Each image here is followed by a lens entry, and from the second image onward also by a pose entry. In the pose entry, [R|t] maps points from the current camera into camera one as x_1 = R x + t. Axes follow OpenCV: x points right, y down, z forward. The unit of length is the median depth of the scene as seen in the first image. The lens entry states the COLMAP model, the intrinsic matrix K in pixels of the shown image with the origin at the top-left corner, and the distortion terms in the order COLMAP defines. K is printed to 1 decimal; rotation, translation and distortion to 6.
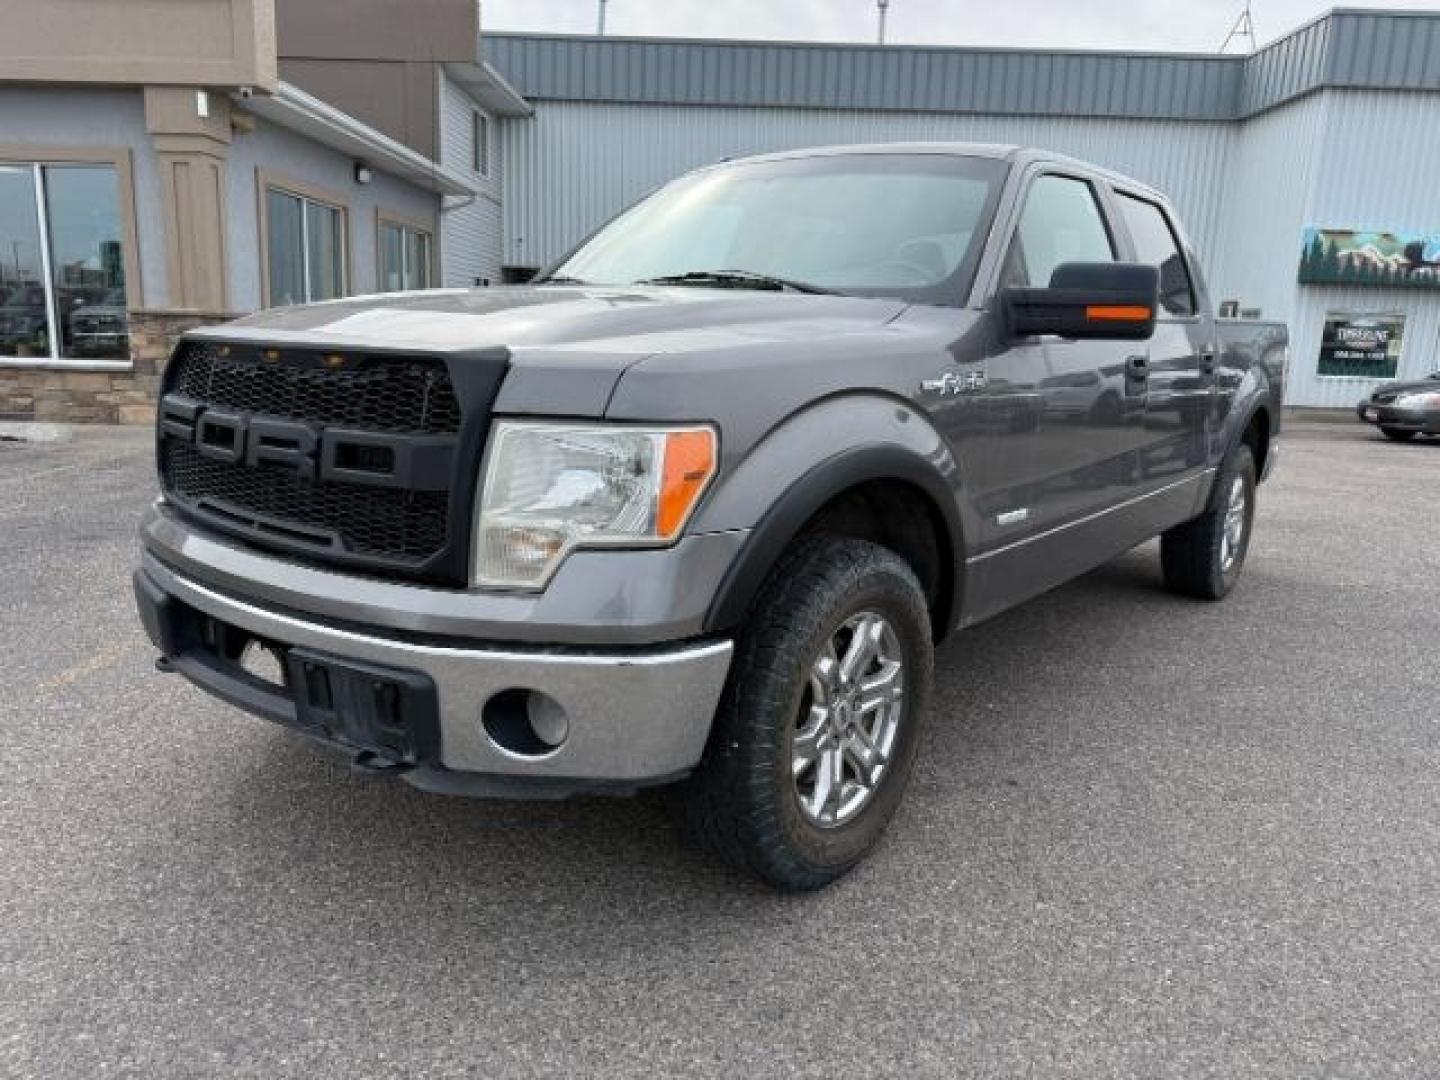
lens RADIAL K [[1017.4, 0, 717.1], [0, 1017.4, 536.1], [0, 0, 1]] dist [0.052491, -0.081390]
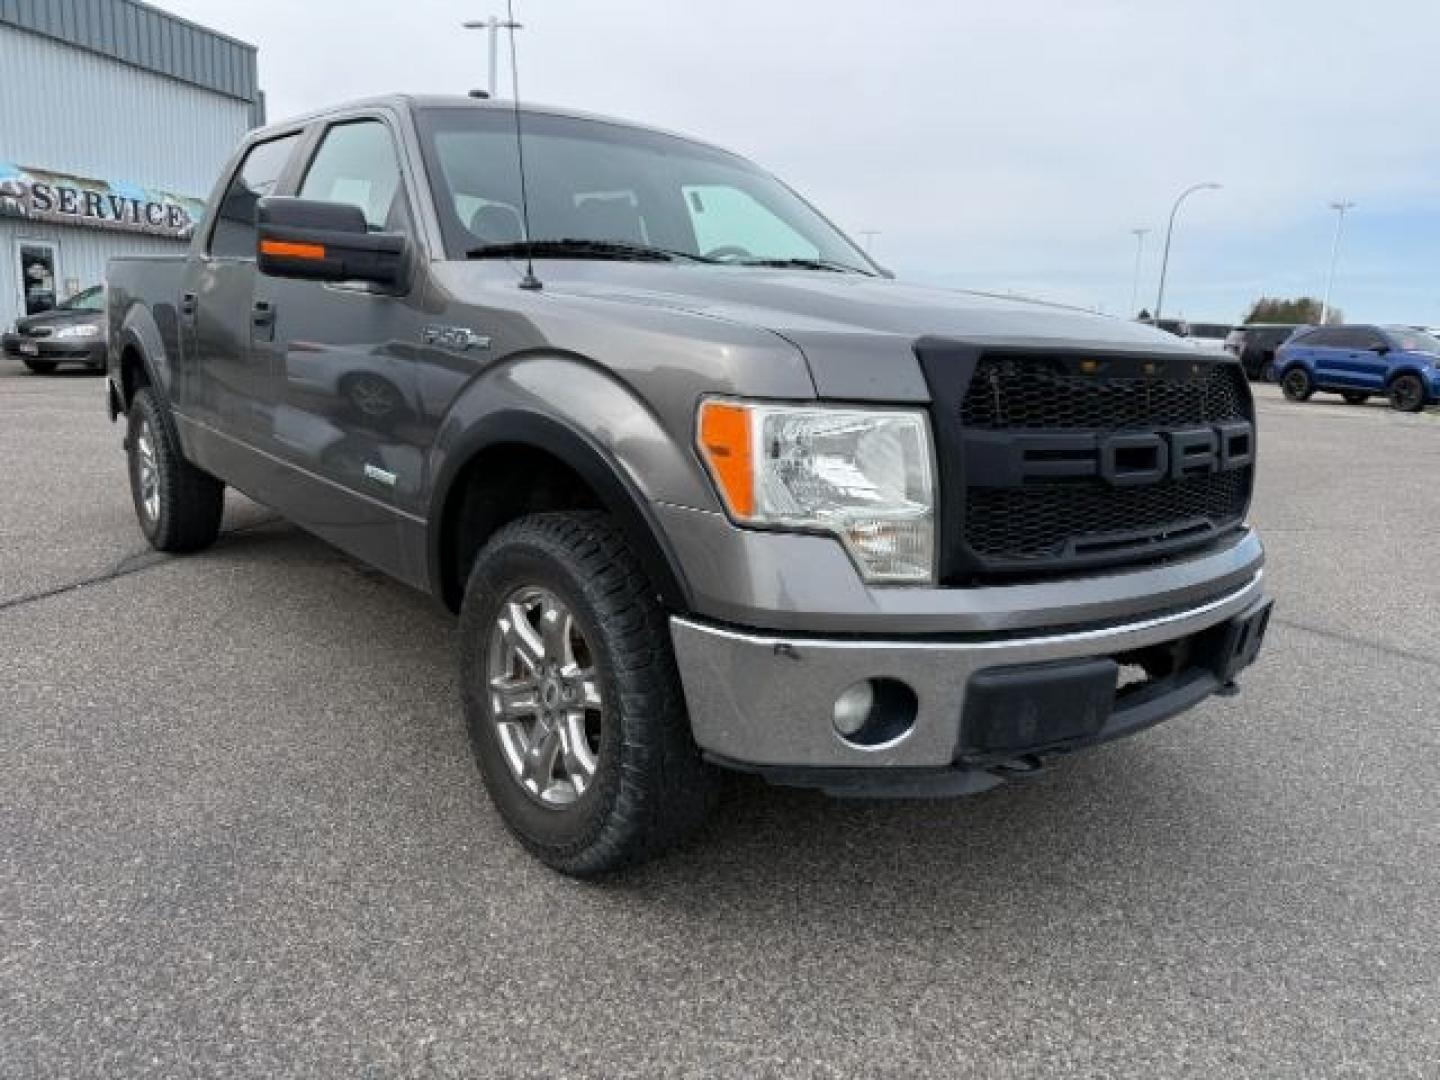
lens RADIAL K [[1017.4, 0, 717.1], [0, 1017.4, 536.1], [0, 0, 1]] dist [0.052491, -0.081390]
pose [[0.209139, -0.227197, 0.951127, -1.444408], [0.155777, 0.967956, 0.196964, -0.269056], [-0.965399, 0.106971, 0.237829, 1.140666]]
